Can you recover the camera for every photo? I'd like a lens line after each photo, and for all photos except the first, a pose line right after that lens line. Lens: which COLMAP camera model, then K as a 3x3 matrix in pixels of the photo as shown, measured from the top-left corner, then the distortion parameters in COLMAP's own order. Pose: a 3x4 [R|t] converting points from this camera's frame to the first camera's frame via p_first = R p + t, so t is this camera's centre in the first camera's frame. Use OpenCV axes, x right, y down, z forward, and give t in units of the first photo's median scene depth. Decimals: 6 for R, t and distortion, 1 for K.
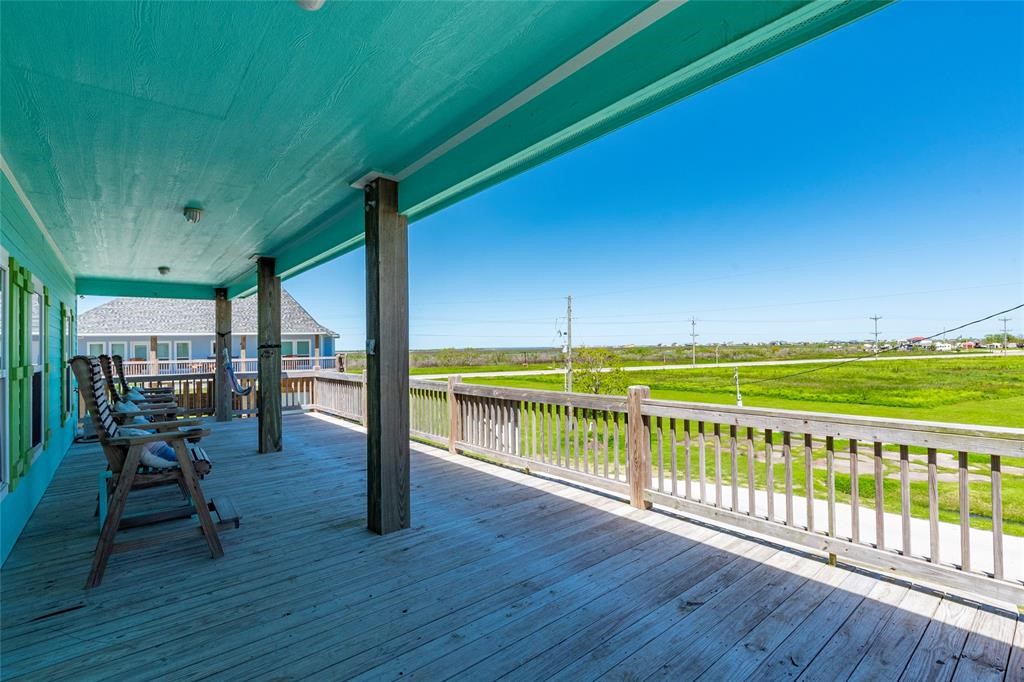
lens RADIAL K [[472.9, 0, 515.1], [0, 472.9, 340.0], [0, 0, 1]] dist [-0.004106, -0.000923]
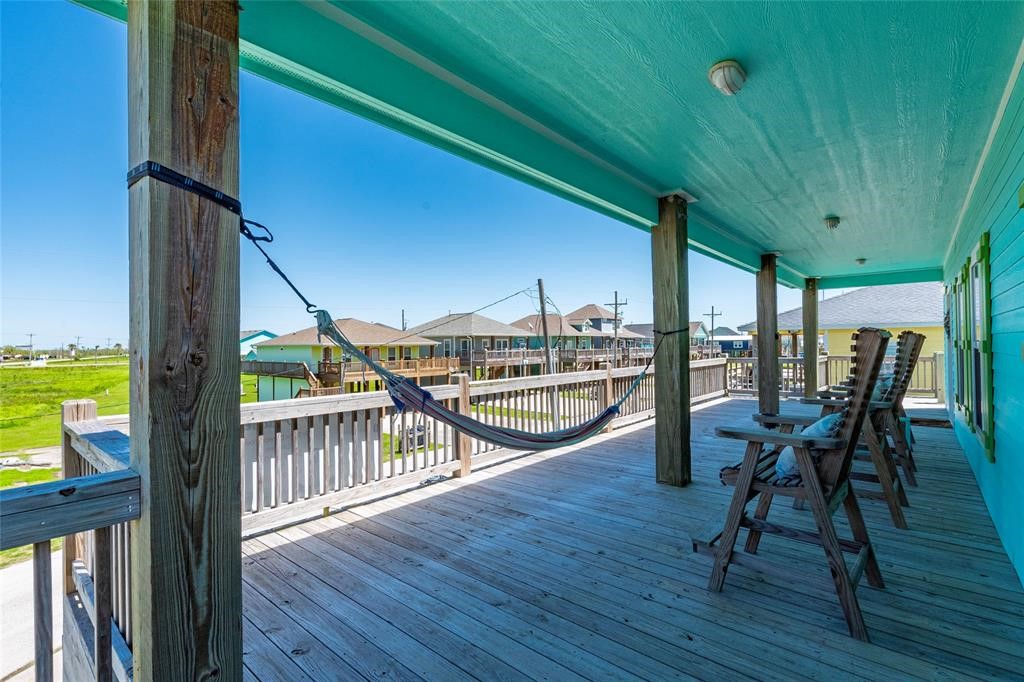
lens RADIAL K [[472.9, 0, 515.1], [0, 472.9, 340.0], [0, 0, 1]] dist [-0.004106, -0.000923]
pose [[-0.174788, 0.007472, 0.984578, -0.724425], [-0.024308, 0.999634, -0.011902, 0.012878], [-0.984306, -0.026013, -0.174542, 0.819306]]
